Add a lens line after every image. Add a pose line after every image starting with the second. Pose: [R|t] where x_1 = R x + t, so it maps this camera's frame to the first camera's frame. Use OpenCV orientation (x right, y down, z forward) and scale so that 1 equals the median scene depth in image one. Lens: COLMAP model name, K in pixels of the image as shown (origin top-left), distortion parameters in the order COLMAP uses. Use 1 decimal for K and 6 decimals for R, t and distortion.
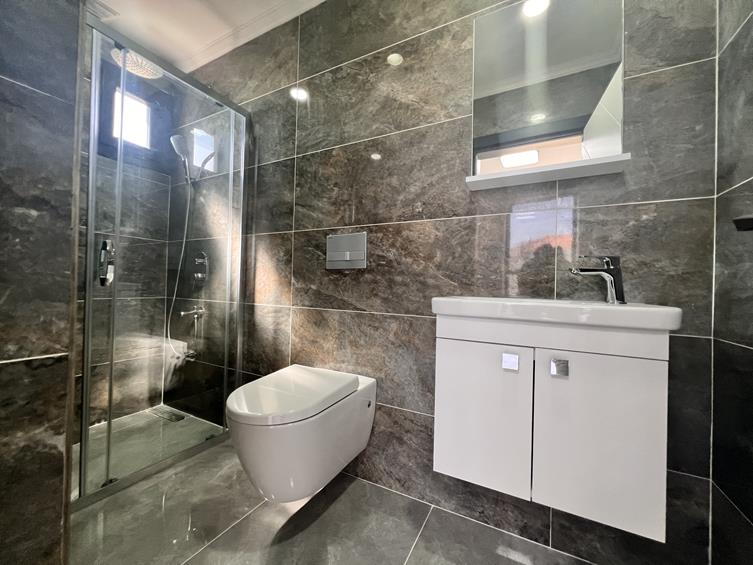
lens RADIAL K [[303.2, 0, 374.7], [0, 303.2, 281.9], [0, 0, 1]] dist [0.000287, 0.000035]
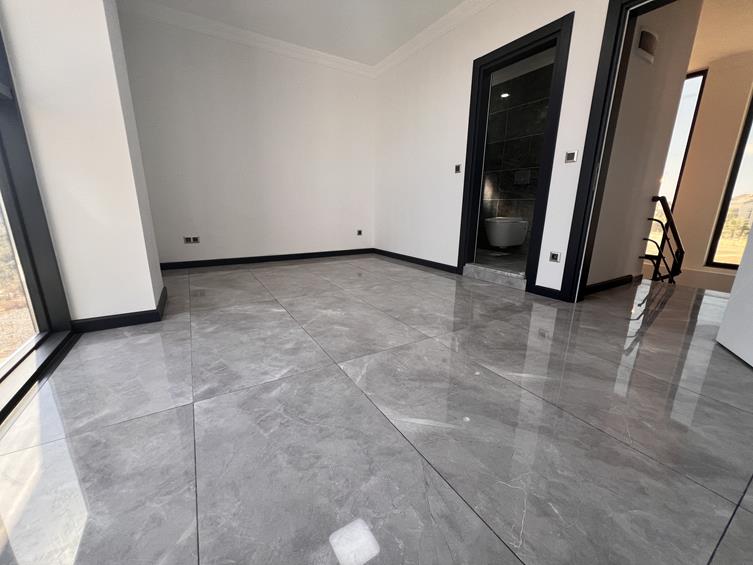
lens RADIAL K [[303.2, 0, 374.7], [0, 303.2, 281.9], [0, 0, 1]] dist [0.000287, 0.000035]
pose [[0.862412, 0.109407, -0.494243, 0.218366], [0.012559, 0.971440, 0.236955, 0.152977], [0.506052, -0.210559, 0.836407, -2.207507]]
